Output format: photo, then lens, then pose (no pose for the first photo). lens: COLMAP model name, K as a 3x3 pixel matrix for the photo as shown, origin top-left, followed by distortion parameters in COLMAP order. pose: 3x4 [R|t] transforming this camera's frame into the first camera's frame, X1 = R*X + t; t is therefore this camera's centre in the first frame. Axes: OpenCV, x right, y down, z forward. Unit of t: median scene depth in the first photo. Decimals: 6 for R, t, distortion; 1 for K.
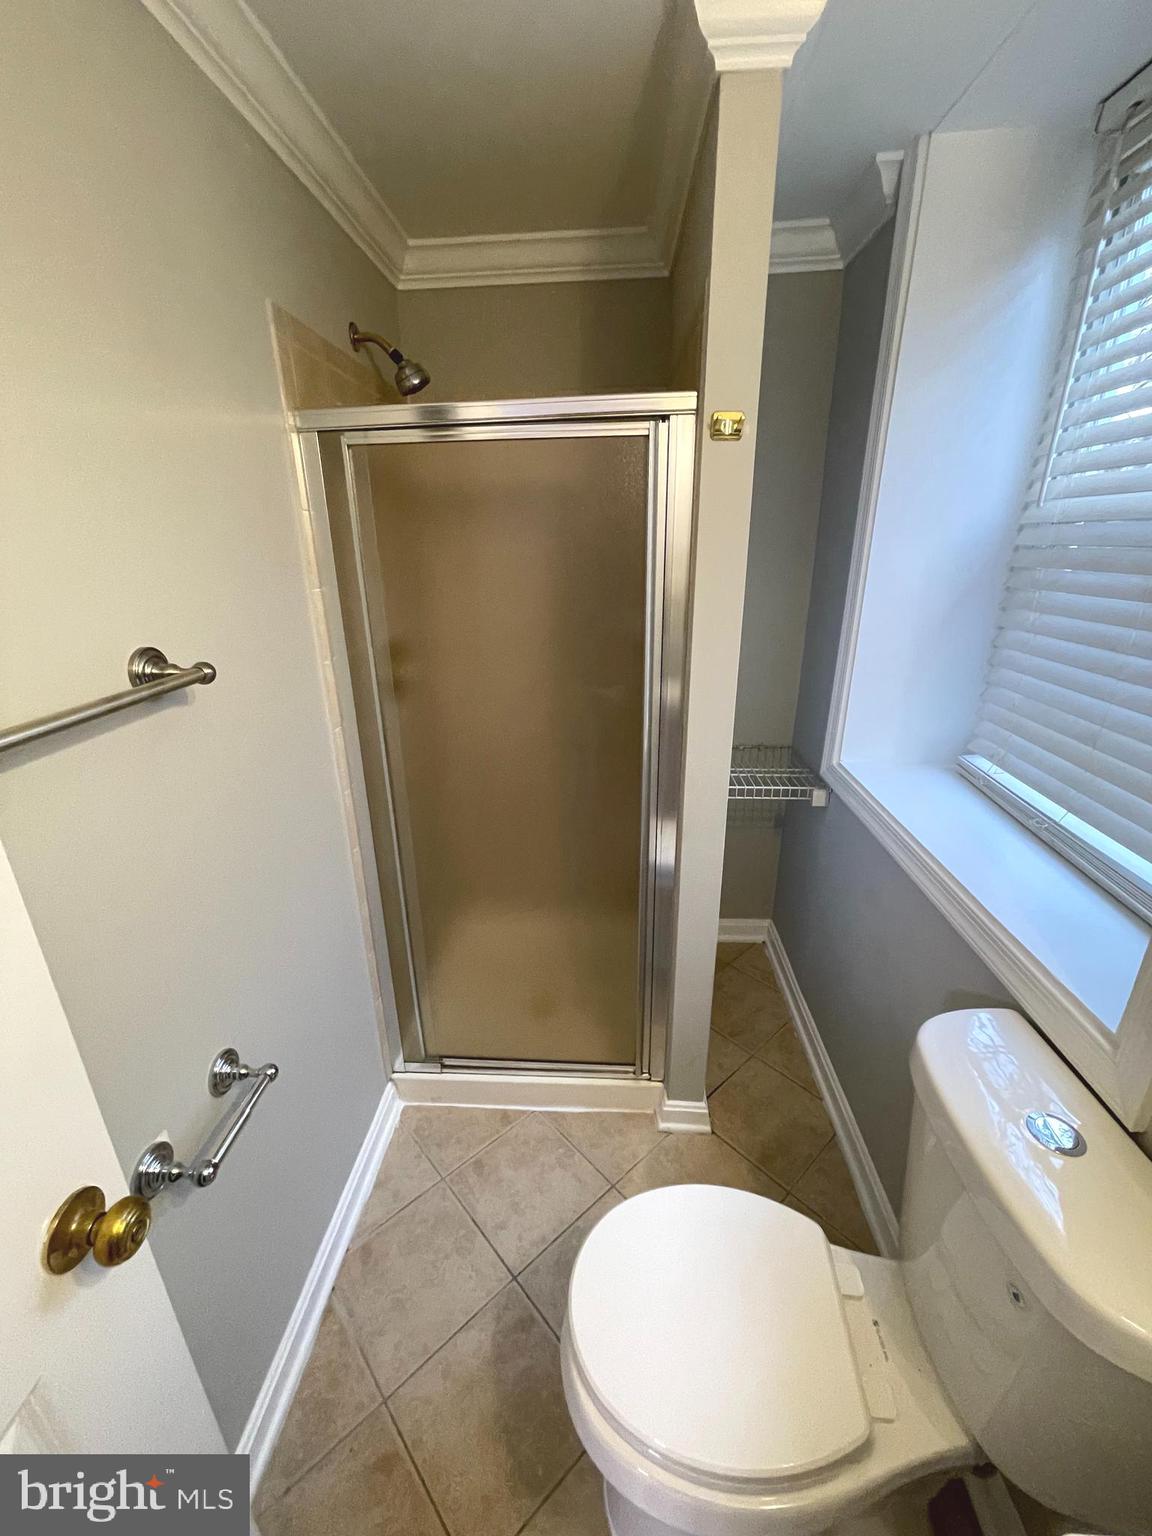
lens RADIAL K [[616.4, 0, 571.6], [0, 616.4, 766.1], [0, 0, 1]] dist [-0.000511, 0.000098]
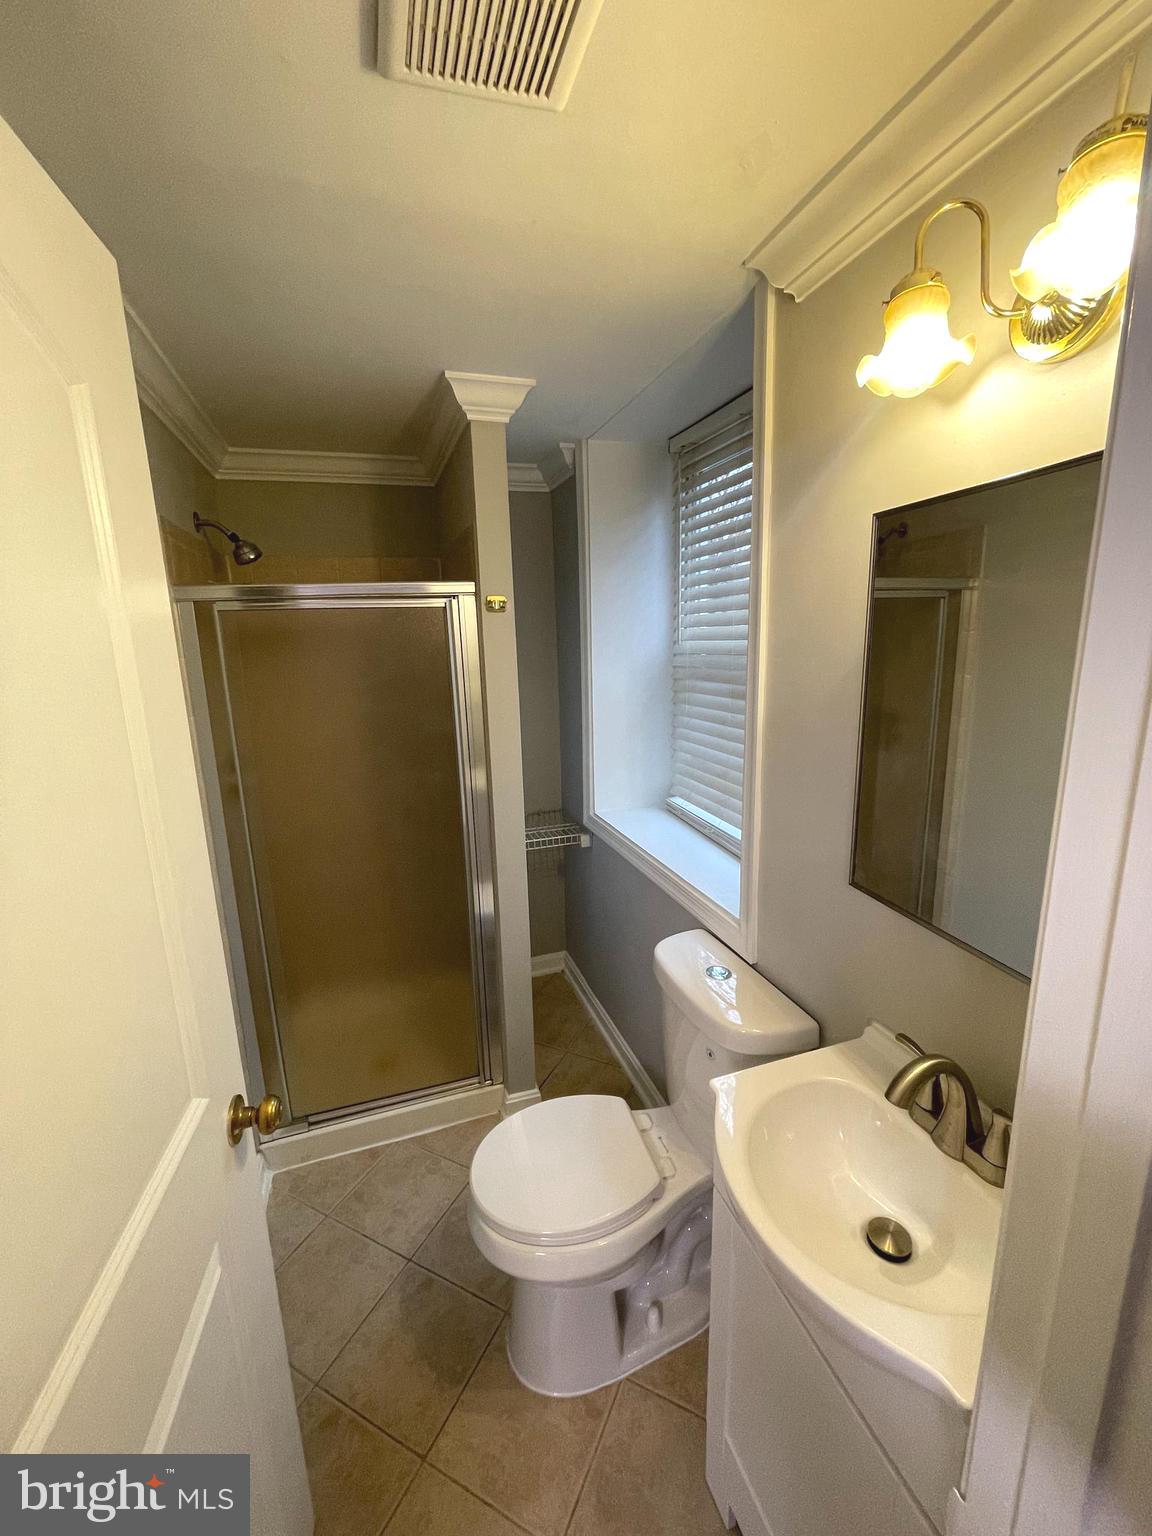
lens RADIAL K [[616.4, 0, 571.6], [0, 616.4, 766.1], [0, 0, 1]] dist [-0.000511, 0.000098]
pose [[0.928304, -0.087037, 0.361492, -0.132895], [0.141980, 0.981523, -0.128277, 0.070140], [-0.343648, 0.170405, 0.923509, -0.348544]]
